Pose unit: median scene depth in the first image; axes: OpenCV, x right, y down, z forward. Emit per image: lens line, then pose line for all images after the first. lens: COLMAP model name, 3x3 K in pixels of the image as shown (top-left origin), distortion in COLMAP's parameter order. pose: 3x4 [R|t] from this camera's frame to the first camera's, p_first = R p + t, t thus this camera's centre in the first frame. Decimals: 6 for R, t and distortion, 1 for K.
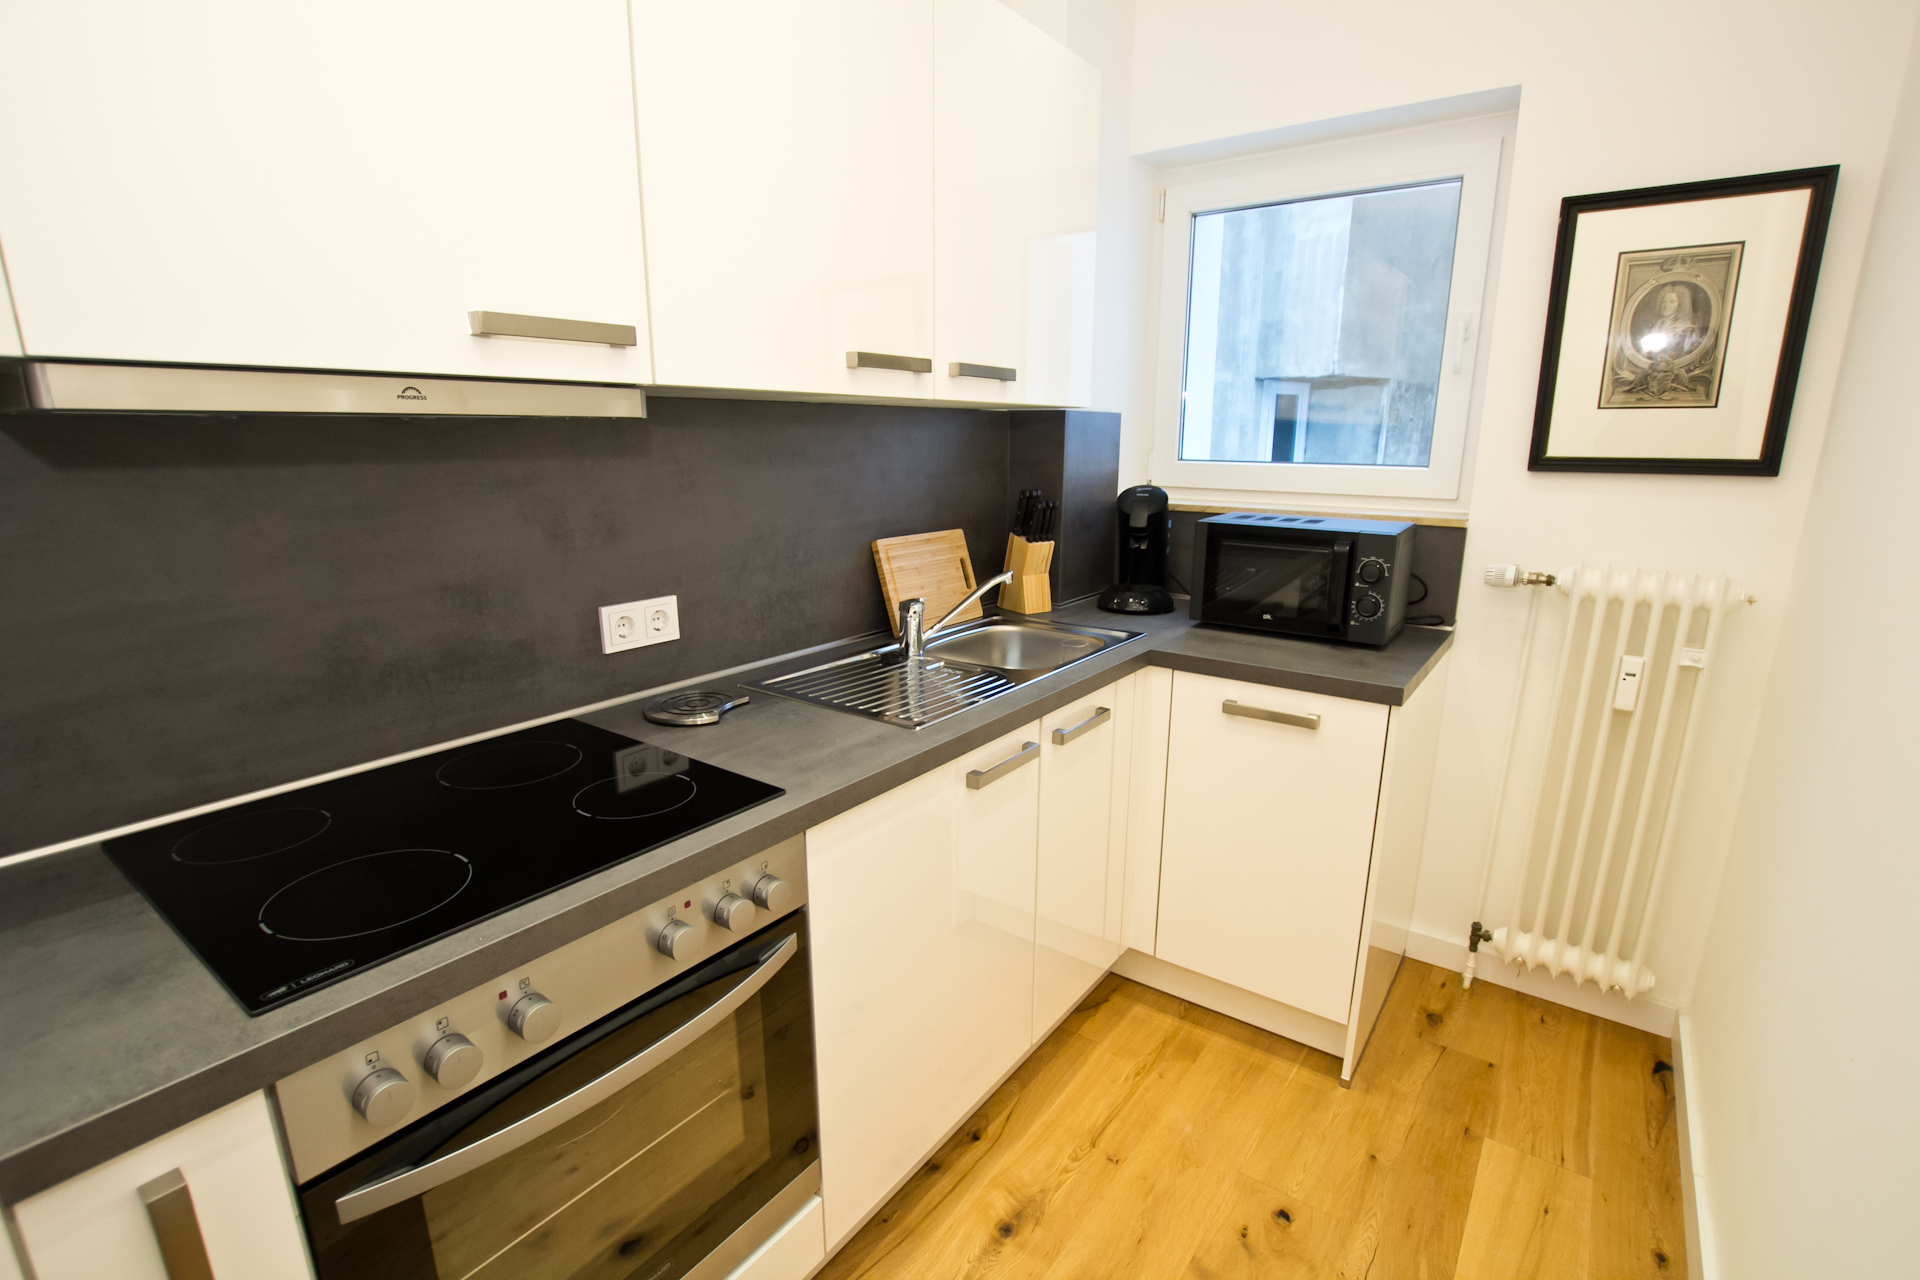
lens RADIAL K [[896.5, 0, 960.0], [0, 896.5, 640.0], [0, 0, 1]] dist [-0.003068, -0.000440]
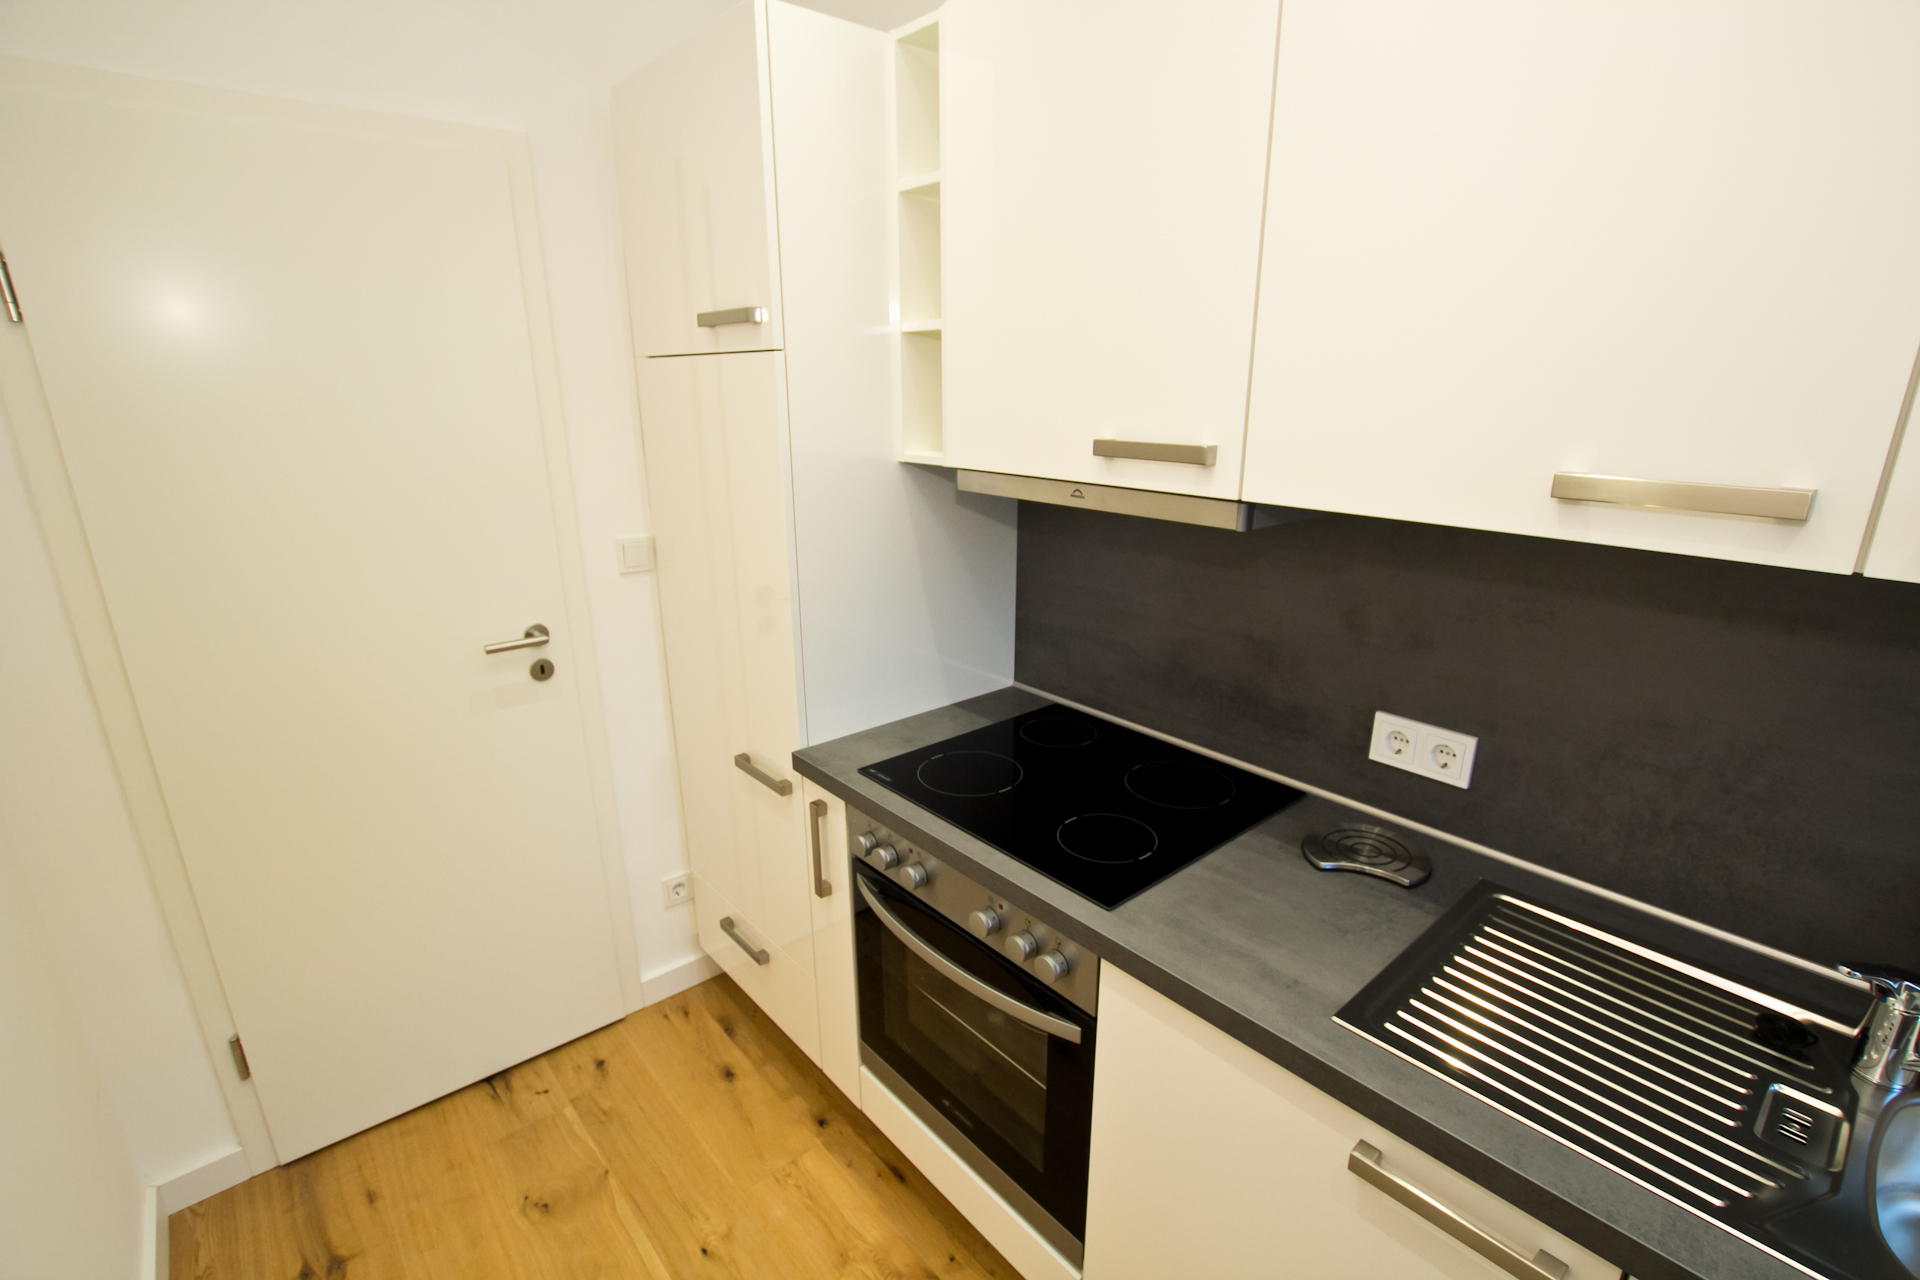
lens RADIAL K [[896.5, 0, 960.0], [0, 896.5, 640.0], [0, 0, 1]] dist [-0.003068, -0.000440]
pose [[-0.212561, 0.277064, -0.937045, 0.626830], [-0.221440, 0.920352, 0.322360, -0.354743], [0.951726, 0.276020, -0.134278, 0.791606]]
